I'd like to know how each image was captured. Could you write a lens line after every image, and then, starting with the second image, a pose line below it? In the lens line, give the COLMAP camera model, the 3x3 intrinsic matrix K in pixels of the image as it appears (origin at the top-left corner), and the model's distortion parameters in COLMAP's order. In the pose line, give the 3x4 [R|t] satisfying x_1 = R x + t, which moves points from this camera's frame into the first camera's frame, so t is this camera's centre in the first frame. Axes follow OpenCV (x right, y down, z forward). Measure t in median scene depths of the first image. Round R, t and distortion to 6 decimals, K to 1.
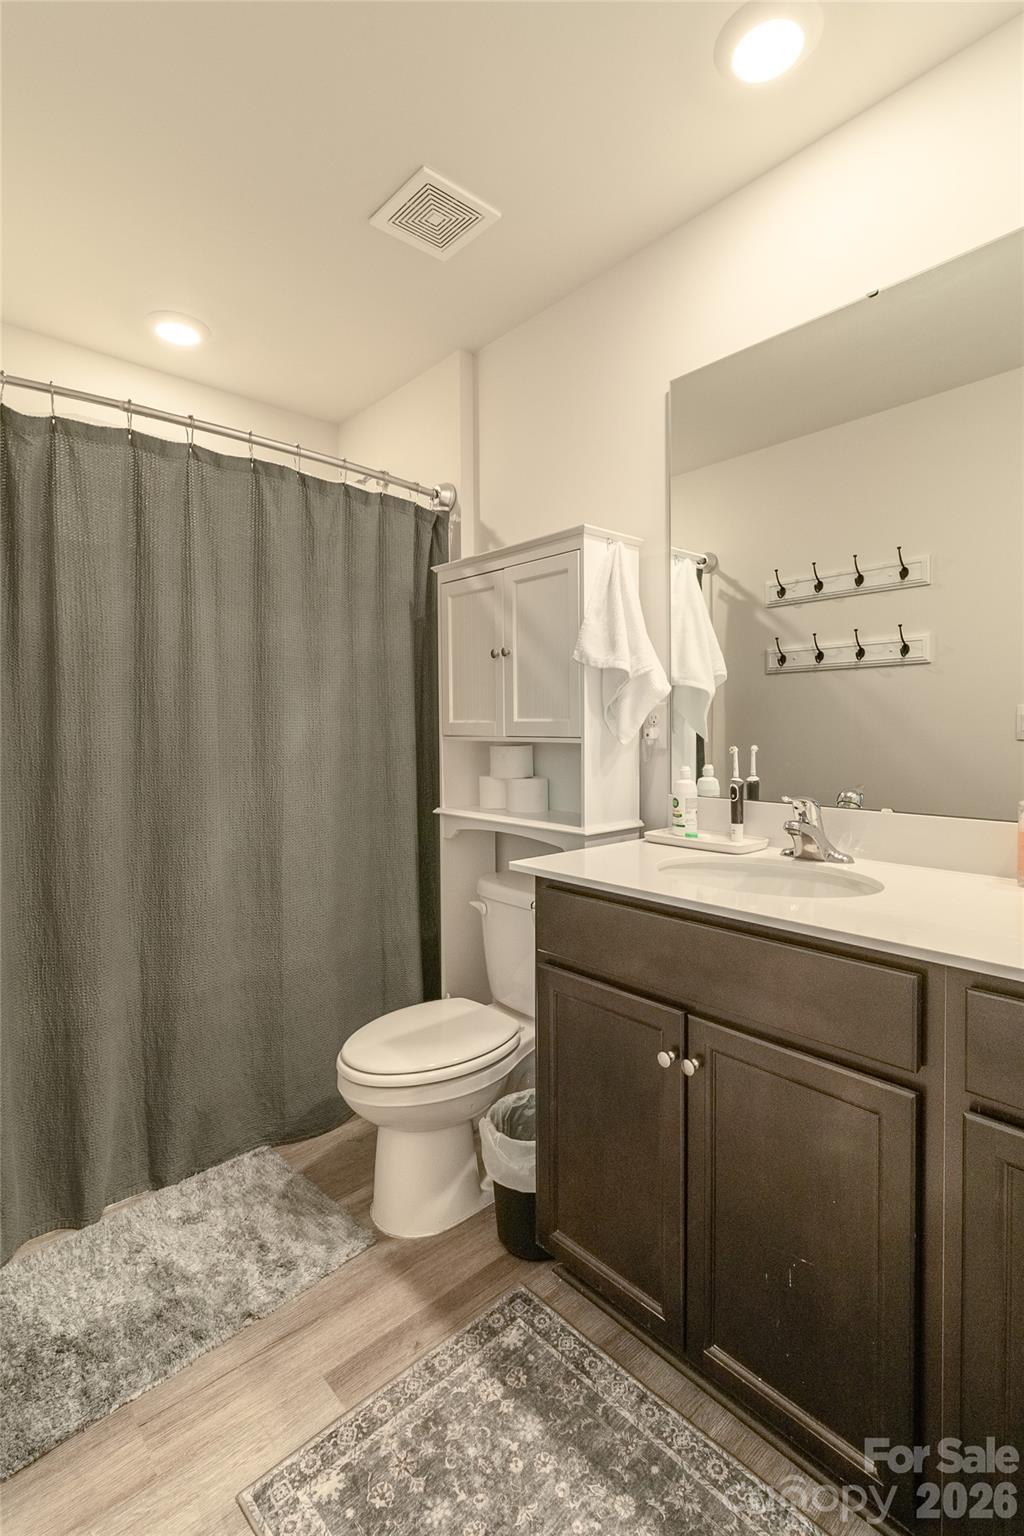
lens RADIAL K [[715.3, 0, 491.0], [0, 715.3, 742.1], [0, 0, 1]] dist [-0.000375, -0.001229]
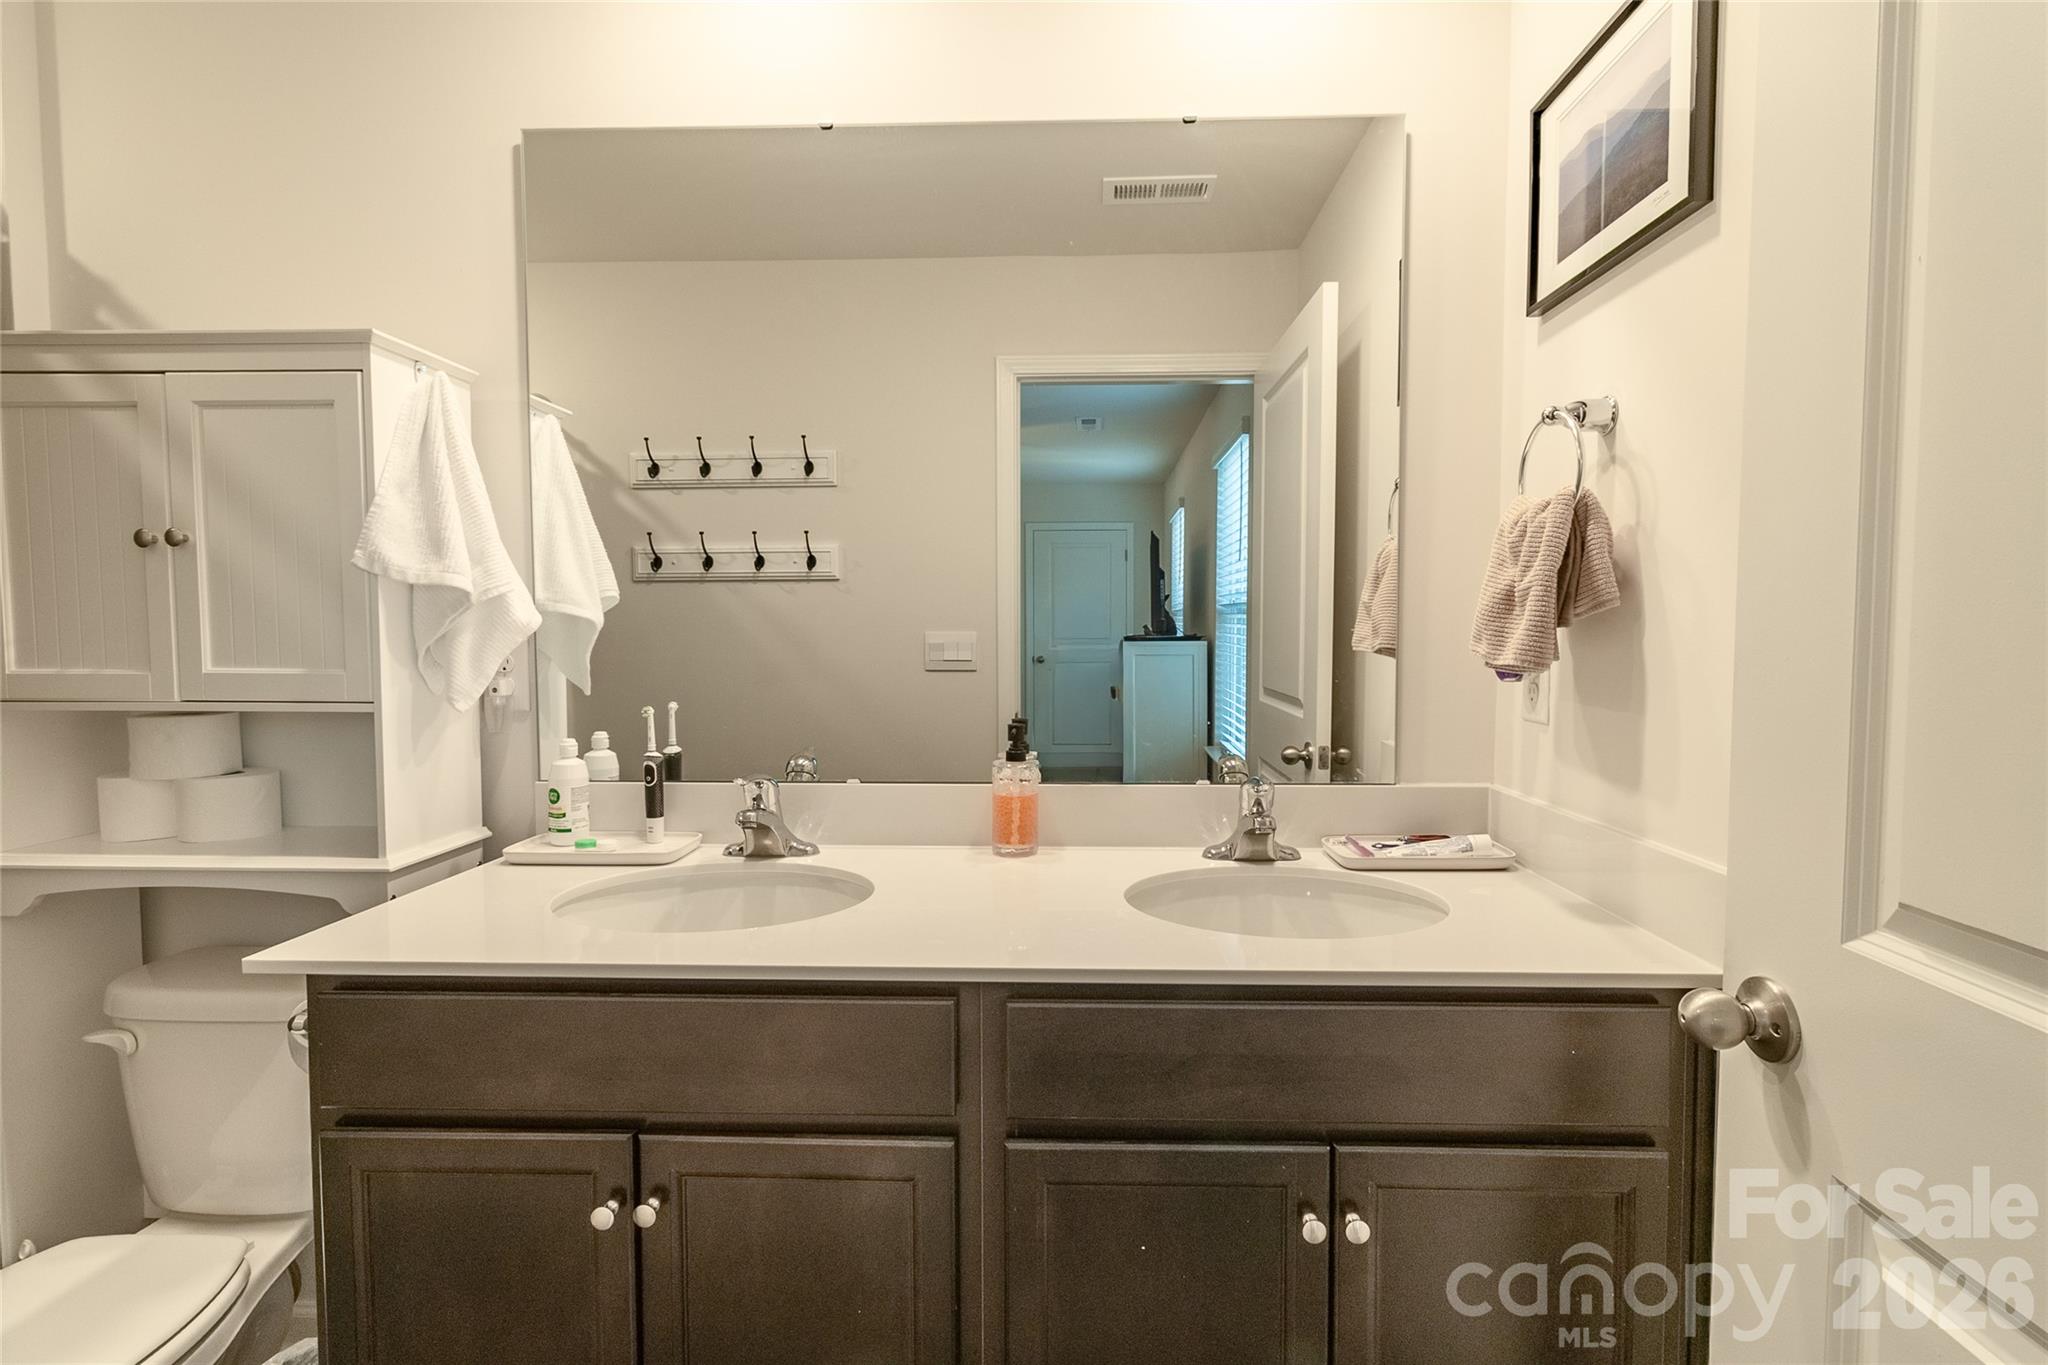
lens RADIAL K [[953.7, 0, 1018.4], [0, 953.7, 661.6], [0, 0, 1]] dist [-0.000375, -0.001229]
pose [[0.676857, -0.031204, 0.735453, -0.086205], [0.016102, 0.999490, 0.027588, -0.052992], [-0.735939, -0.006831, 0.677014, 0.108108]]
